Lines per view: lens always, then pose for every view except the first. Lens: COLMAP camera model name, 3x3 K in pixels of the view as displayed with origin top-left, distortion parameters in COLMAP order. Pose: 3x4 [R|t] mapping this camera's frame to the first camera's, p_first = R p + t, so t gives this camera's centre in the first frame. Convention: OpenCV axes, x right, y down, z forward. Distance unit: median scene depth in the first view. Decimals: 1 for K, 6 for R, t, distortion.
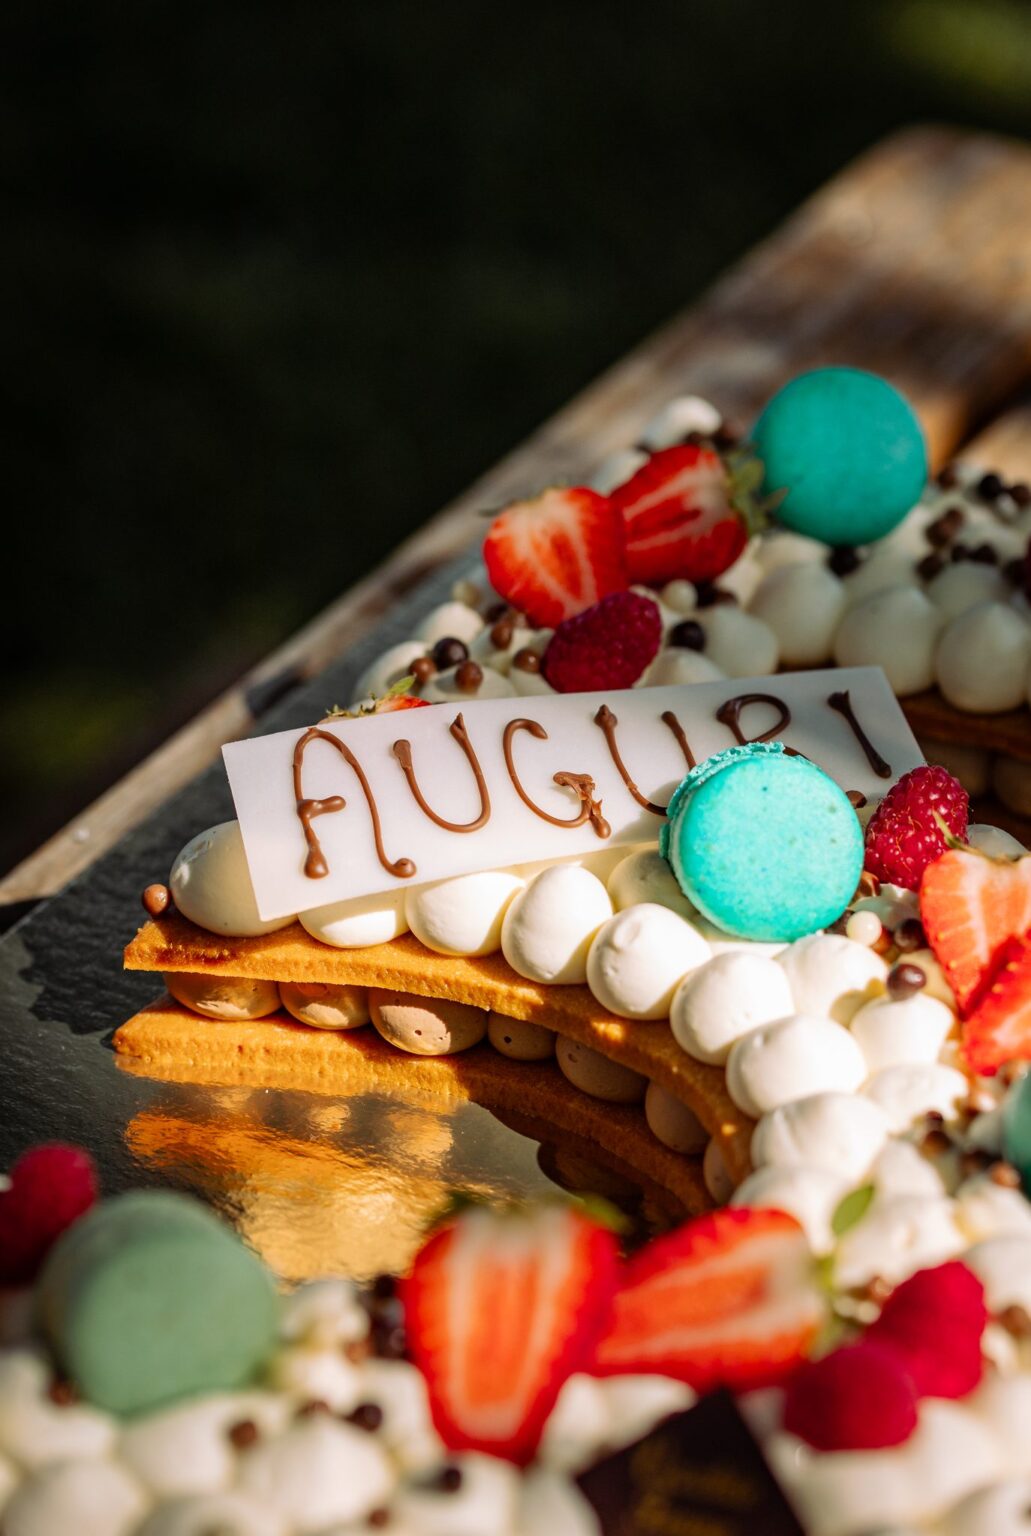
lens RADIAL K [[5412.9, 0, 515.5], [0, 5412.9, 768.0], [0, 0, 1]] dist [0.065534, -2.015712]
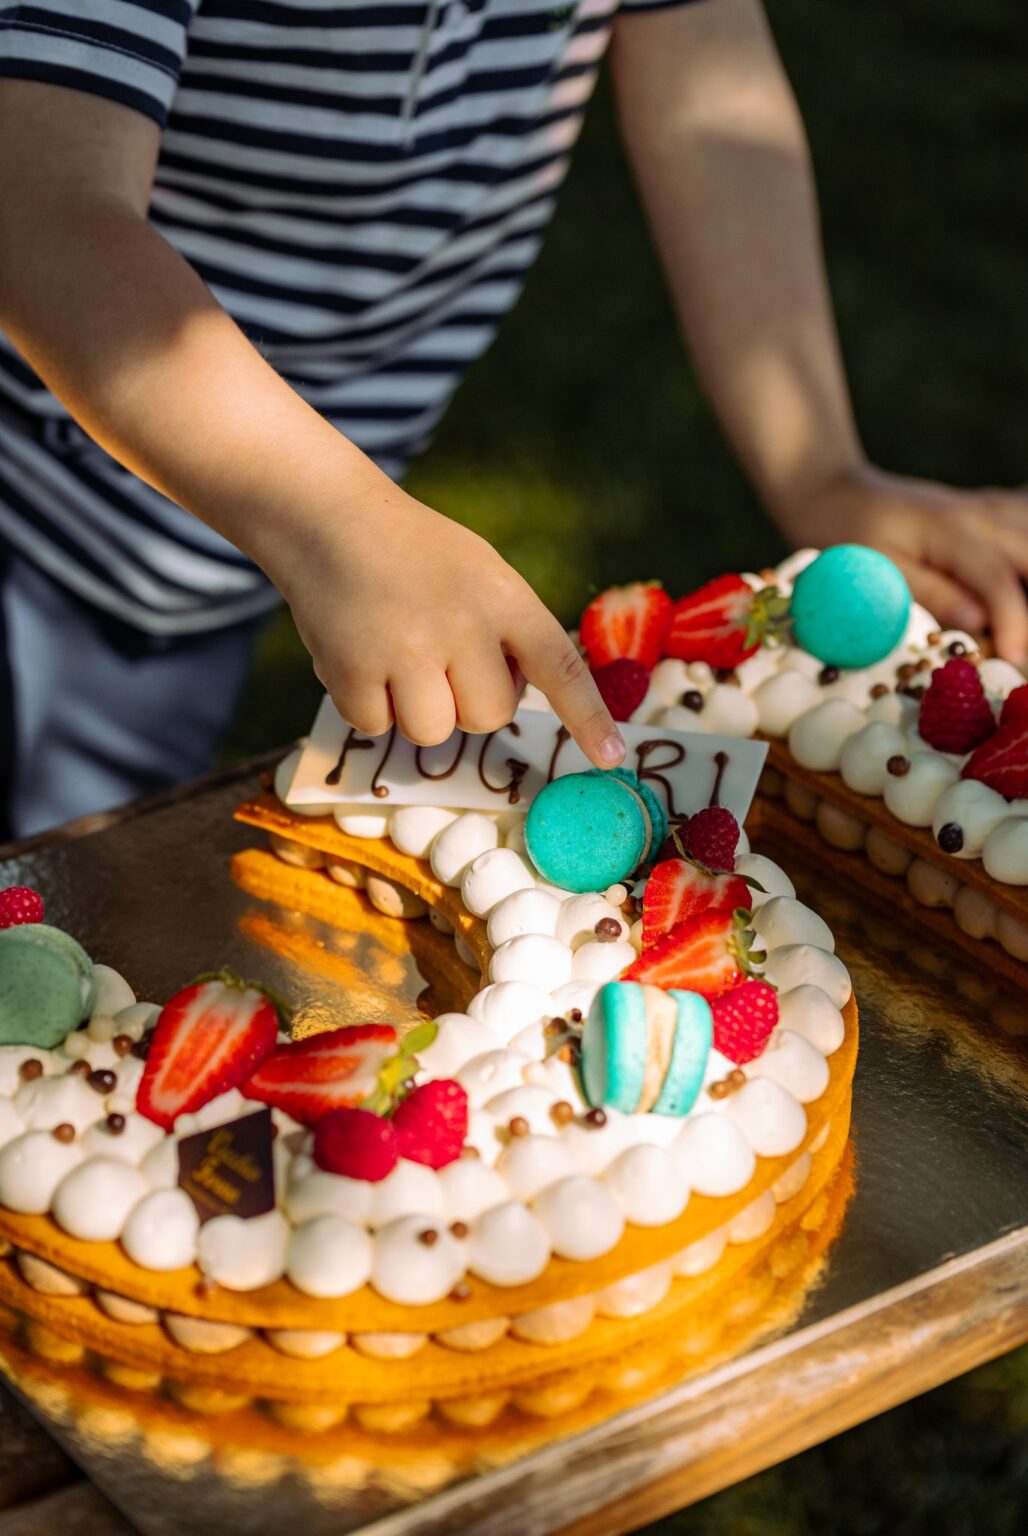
lens RADIAL K [[5412.9, 0, 514.0], [0, 5412.9, 768.0], [0, 0, 1]] dist [0.065534, -2.015712]
pose [[0.901805, 0.225417, -0.368692, 0.584607], [-0.224541, 0.973383, 0.045906, -0.068409], [0.369227, 0.041389, 0.928417, -0.441264]]
